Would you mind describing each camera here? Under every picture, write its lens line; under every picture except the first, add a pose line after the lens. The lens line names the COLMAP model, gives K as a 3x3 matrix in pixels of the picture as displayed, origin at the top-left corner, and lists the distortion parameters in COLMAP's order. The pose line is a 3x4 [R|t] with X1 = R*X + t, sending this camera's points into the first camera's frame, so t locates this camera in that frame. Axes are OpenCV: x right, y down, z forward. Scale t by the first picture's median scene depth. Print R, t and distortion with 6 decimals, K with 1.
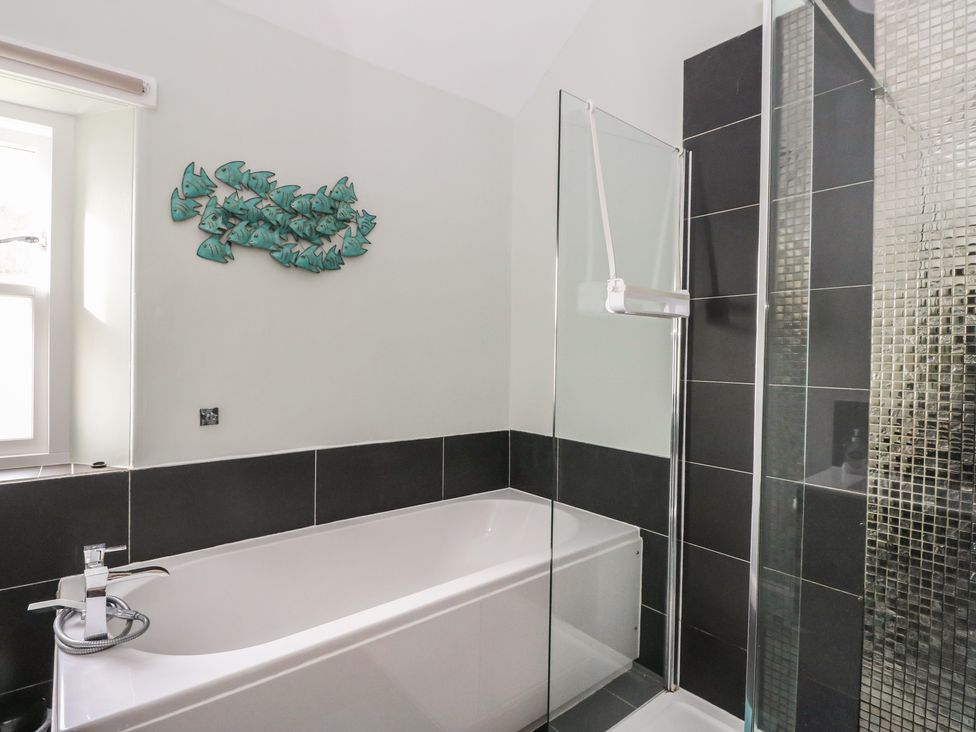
lens RADIAL K [[506.5, 0, 492.5], [0, 506.5, 361.7], [0, 0, 1]] dist [-0.000851, -0.012359]
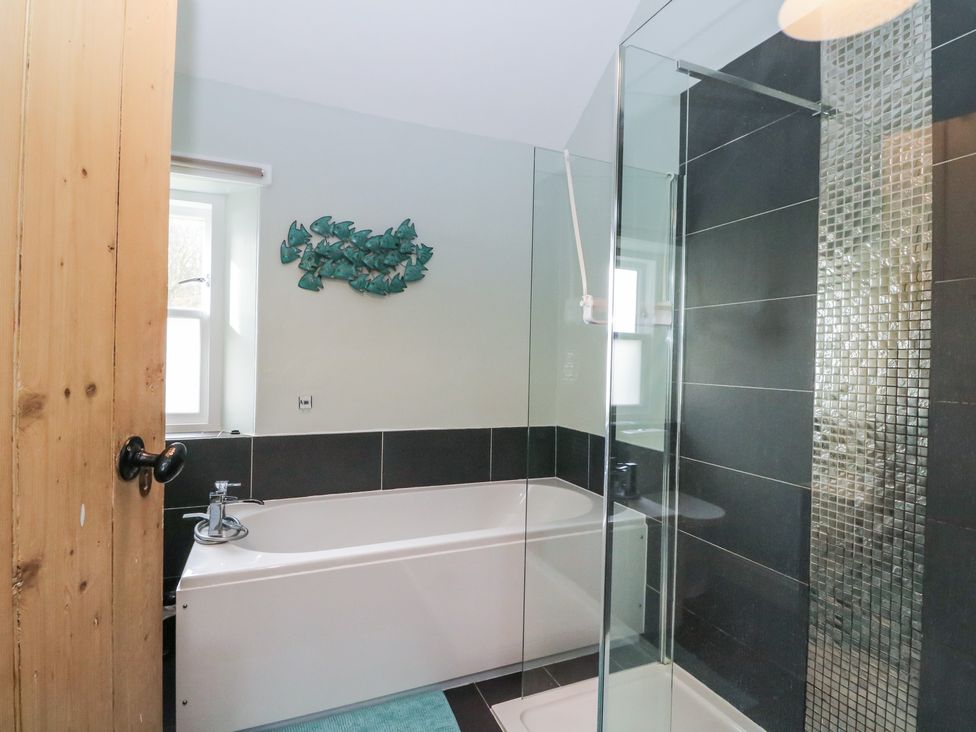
lens RADIAL K [[506.5, 0, 492.5], [0, 506.5, 361.7], [0, 0, 1]] dist [-0.000851, -0.012359]
pose [[0.960612, 0.007135, -0.277800, 0.324746], [-0.010618, 0.999883, -0.011037, 0.008077], [0.277689, 0.013552, 0.960576, -0.196211]]
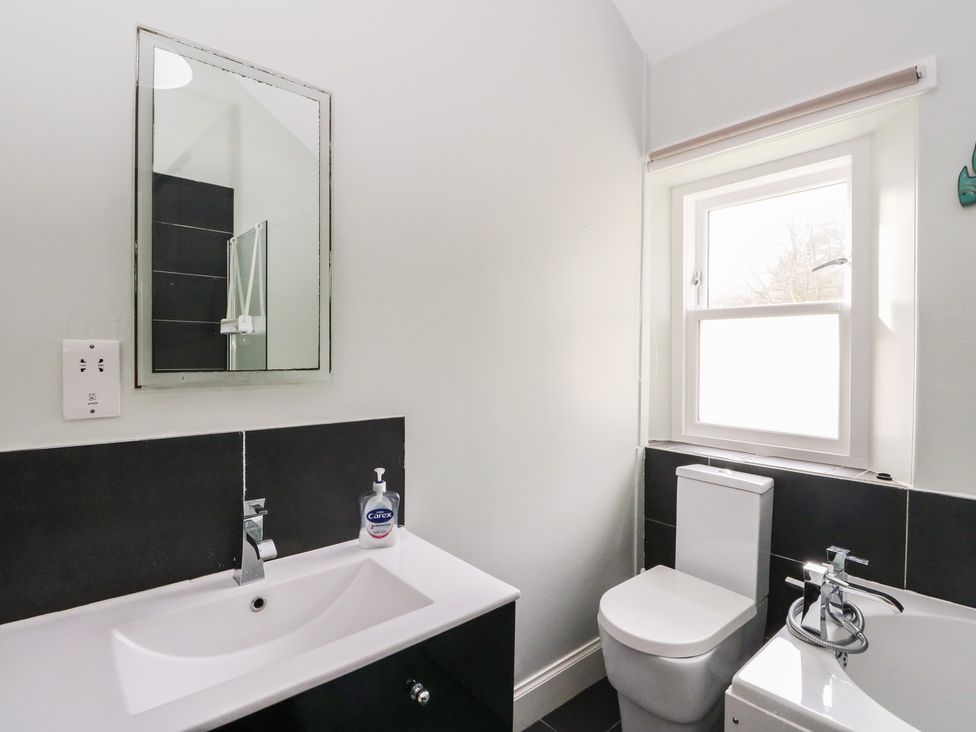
lens RADIAL K [[506.5, 0, 492.5], [0, 506.5, 361.7], [0, 0, 1]] dist [-0.000851, -0.012359]
pose [[0.029830, -0.003990, -0.999547, 0.172758], [-0.017107, 0.999844, -0.004501, -0.001963], [0.999409, 0.017234, 0.029757, 0.188040]]
